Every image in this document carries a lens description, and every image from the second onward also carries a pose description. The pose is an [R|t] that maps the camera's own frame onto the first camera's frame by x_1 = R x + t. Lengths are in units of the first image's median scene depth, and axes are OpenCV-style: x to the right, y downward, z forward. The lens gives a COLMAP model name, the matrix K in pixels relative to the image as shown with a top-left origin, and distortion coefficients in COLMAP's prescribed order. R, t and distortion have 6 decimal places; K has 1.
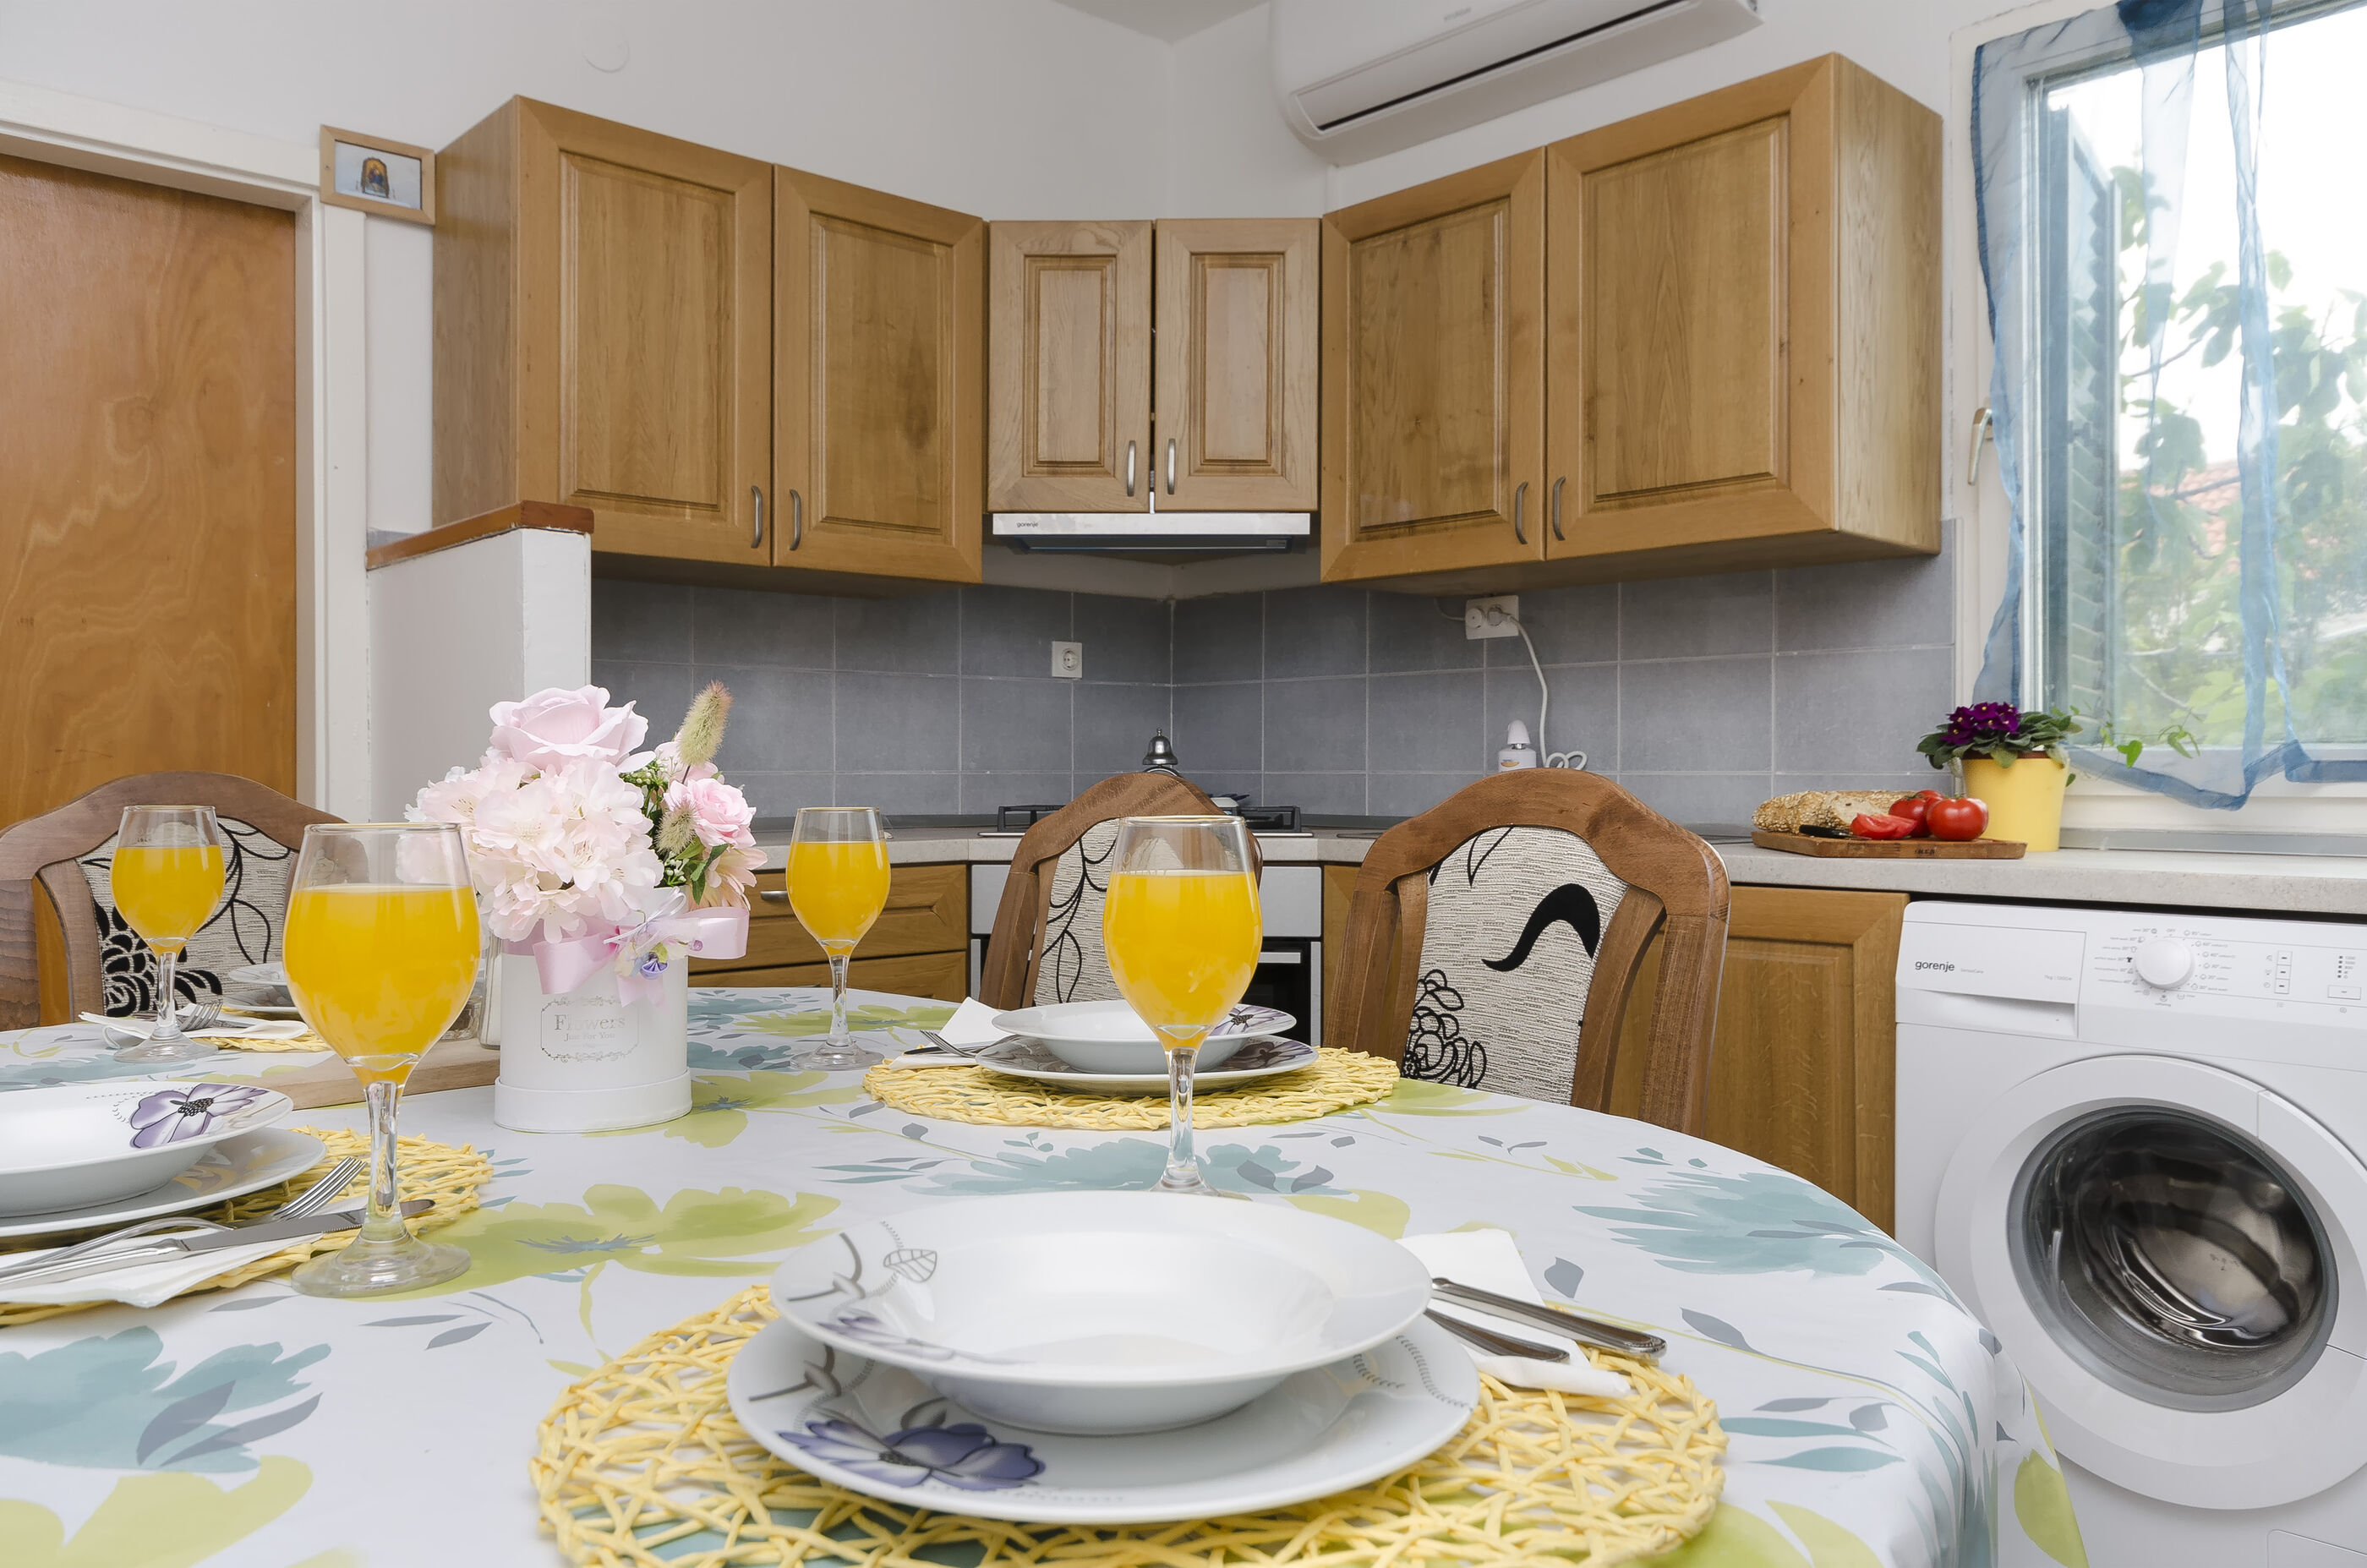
lens RADIAL K [[1742.2, 0, 1026.9], [0, 1742.2, 775.9], [0, 0, 1]] dist [-0.004080, -0.000602]
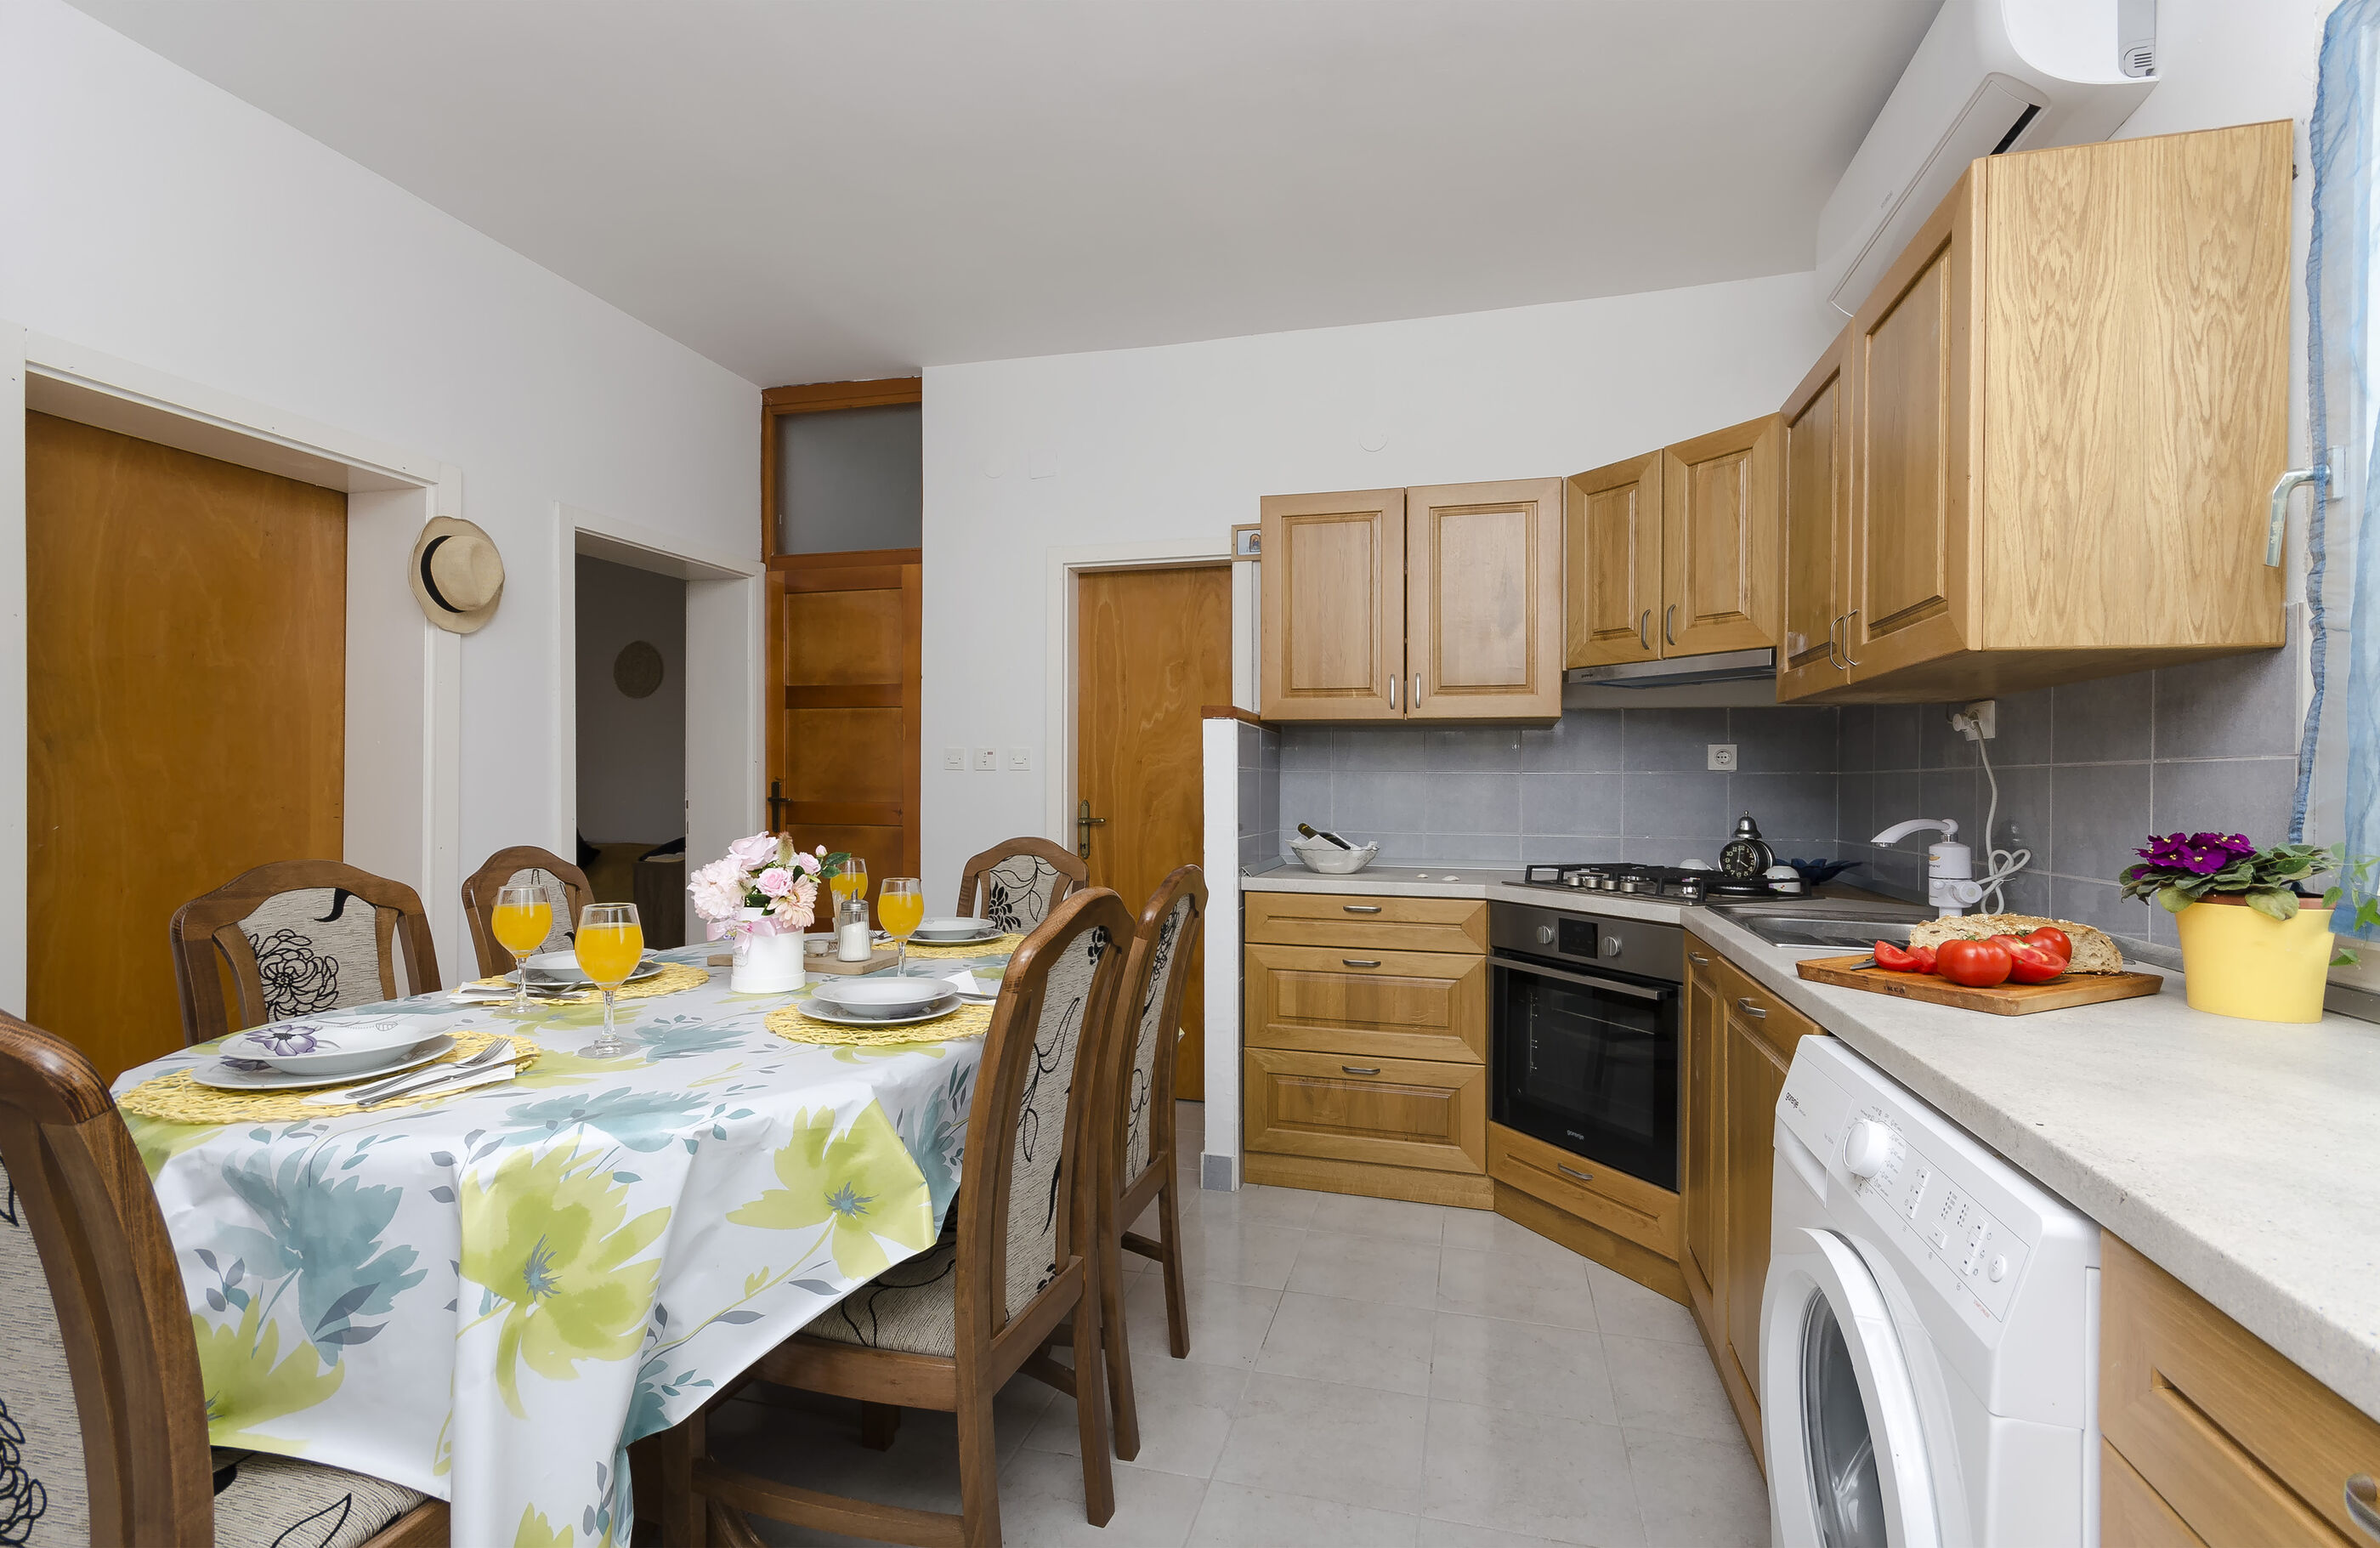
lens RADIAL K [[997.7, 0, 1182.6], [0, 997.7, 791.4], [0, 0, 1]] dist [0.002660, 0.000171]
pose [[0.561670, 0.006230, -0.827338, 0.574048], [-0.007190, 0.999971, 0.002650, -0.050616], [0.827330, 0.004460, 0.561698, 0.265386]]
